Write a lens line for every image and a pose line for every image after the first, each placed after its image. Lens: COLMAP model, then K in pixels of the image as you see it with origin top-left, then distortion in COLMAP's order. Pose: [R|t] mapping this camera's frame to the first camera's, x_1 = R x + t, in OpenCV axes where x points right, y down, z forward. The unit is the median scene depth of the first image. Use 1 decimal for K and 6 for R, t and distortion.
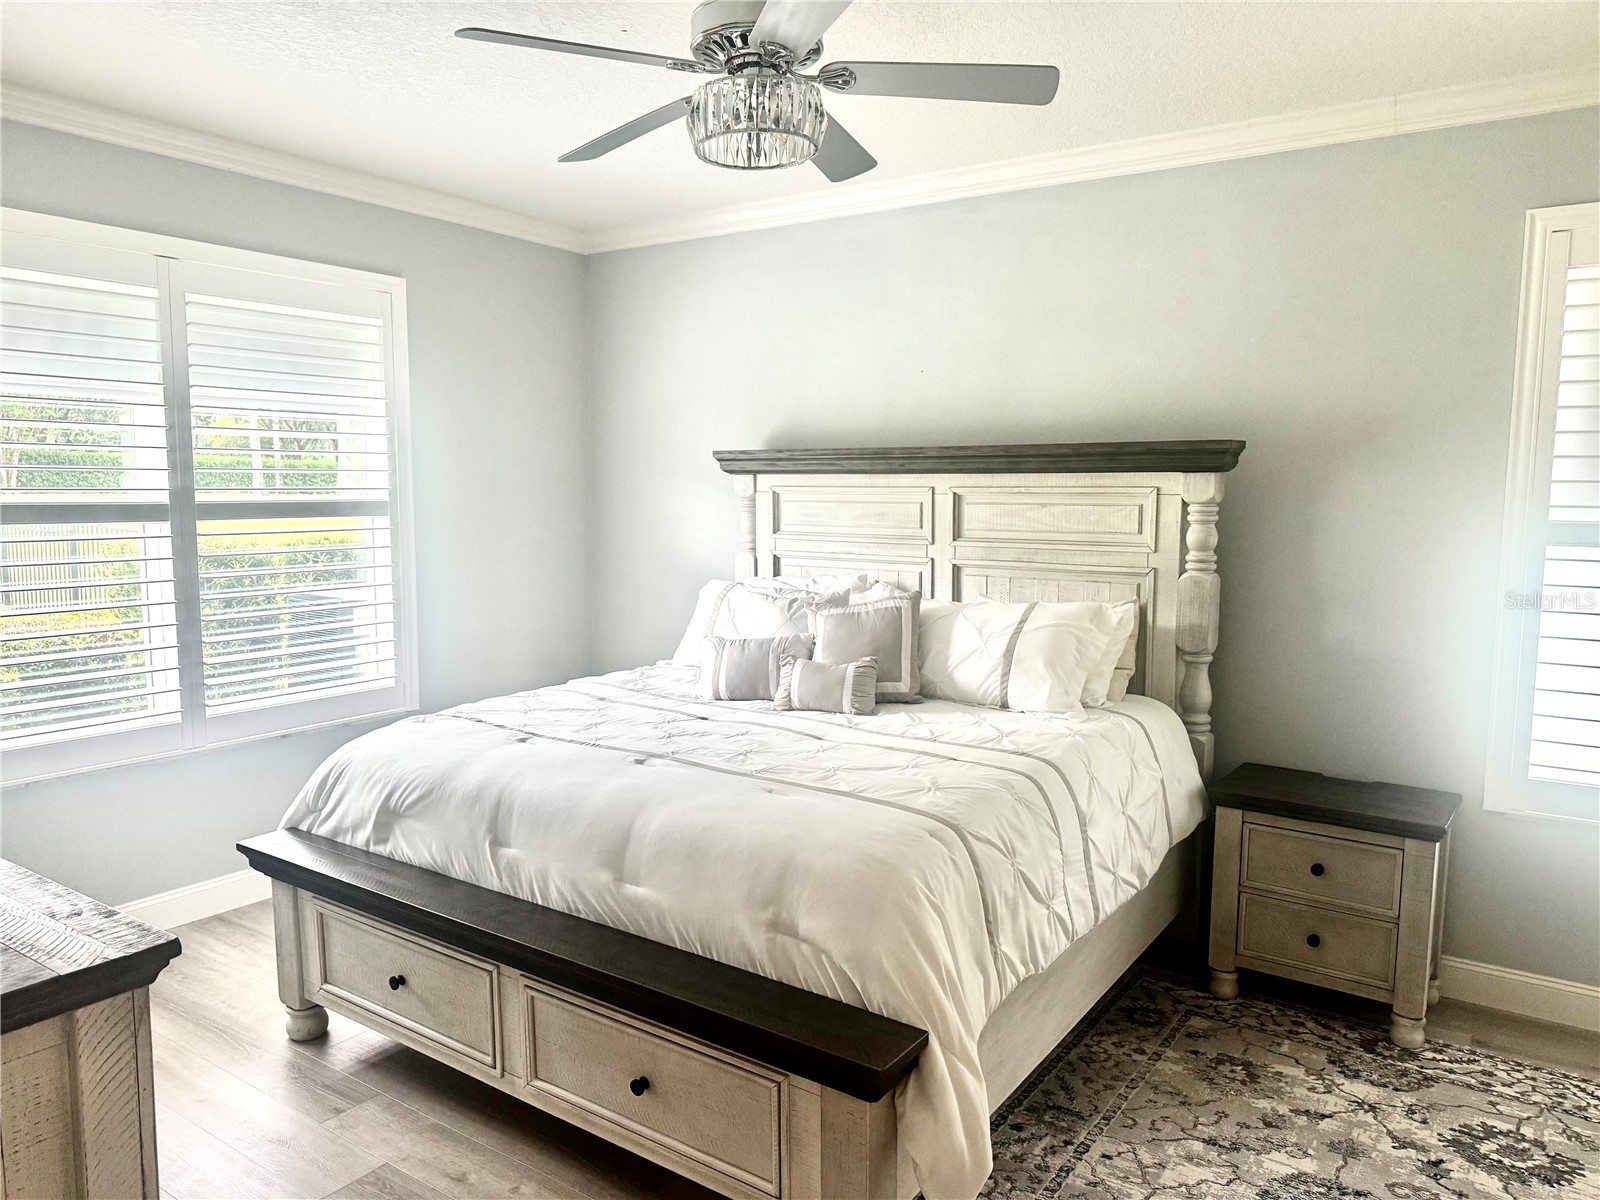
lens RADIAL K [[1121.4, 0, 800.0], [0, 1121.4, 608.6], [0, 0, 1]] dist [0.022570, -0.024932]
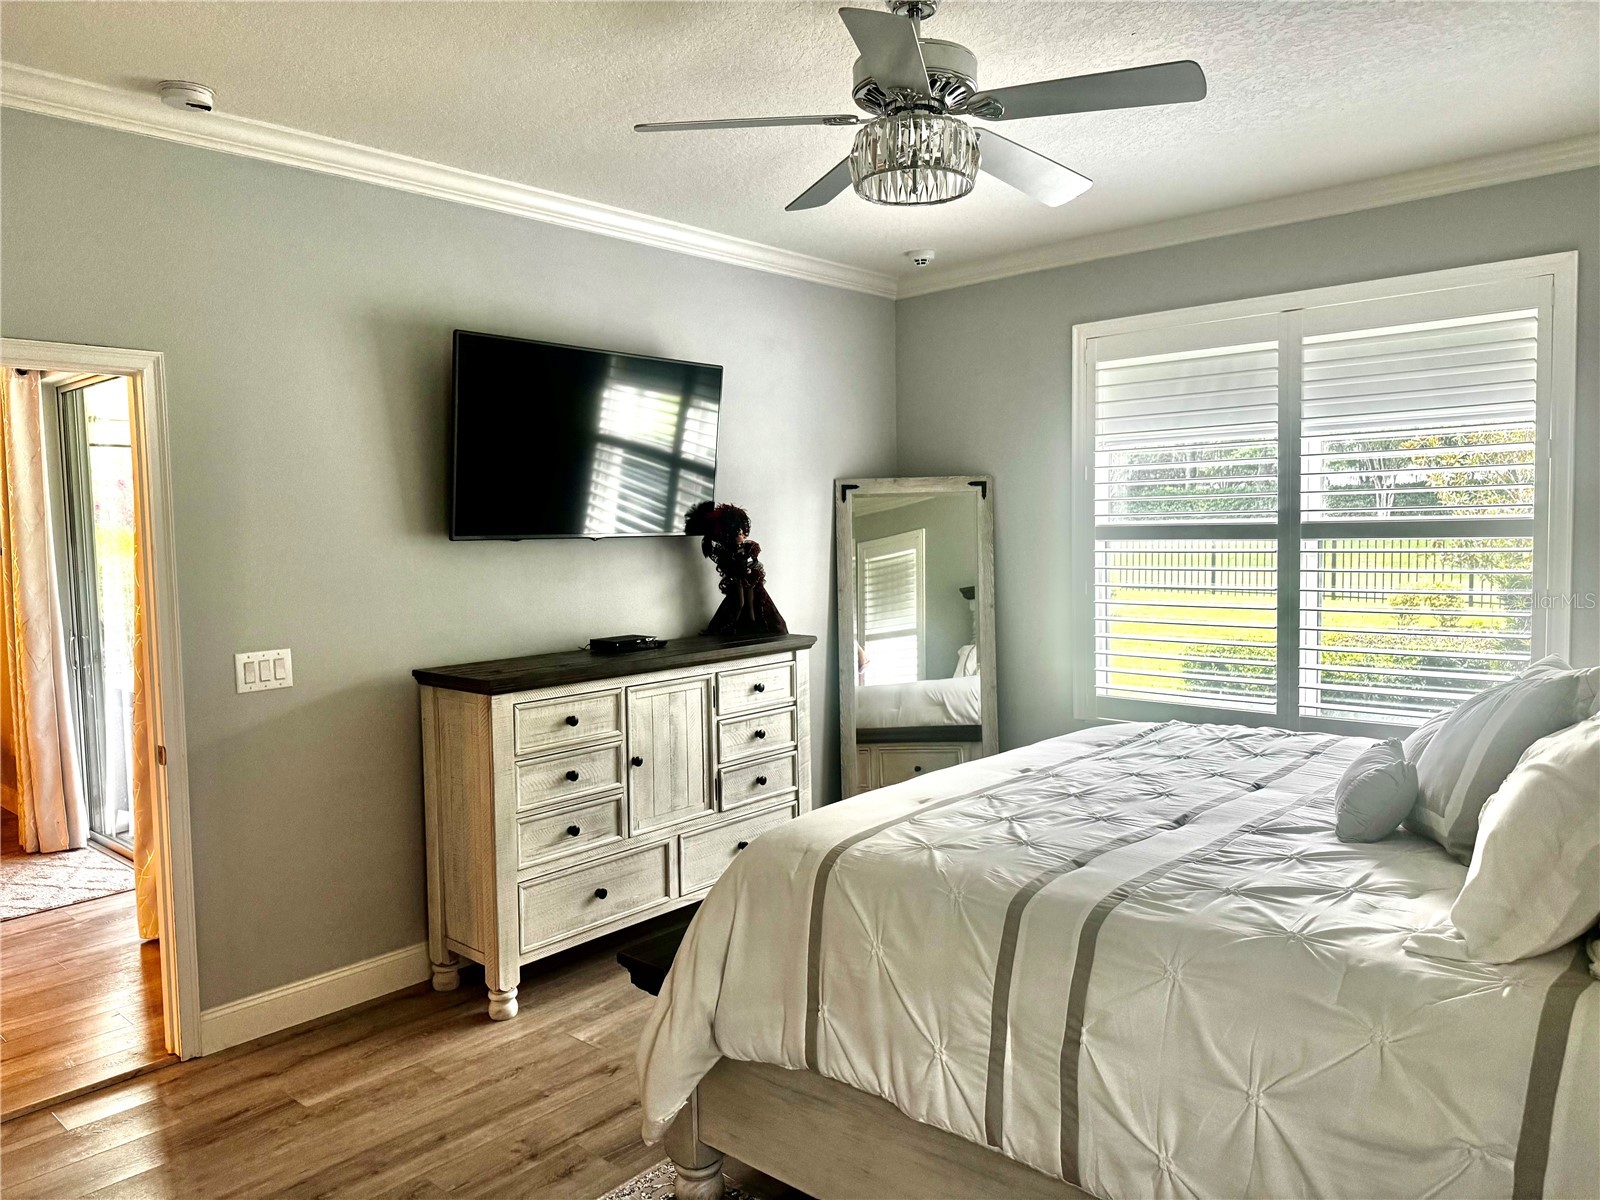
lens RADIAL K [[1121.4, 0, 799.3], [0, 1121.4, 598.0], [0, 0, 1]] dist [0.022570, -0.024932]
pose [[-0.096793, 0.072383, -0.992669, 0.629032], [-0.077771, 0.993753, 0.080046, -0.069833], [0.992261, 0.084949, -0.090559, 0.606284]]
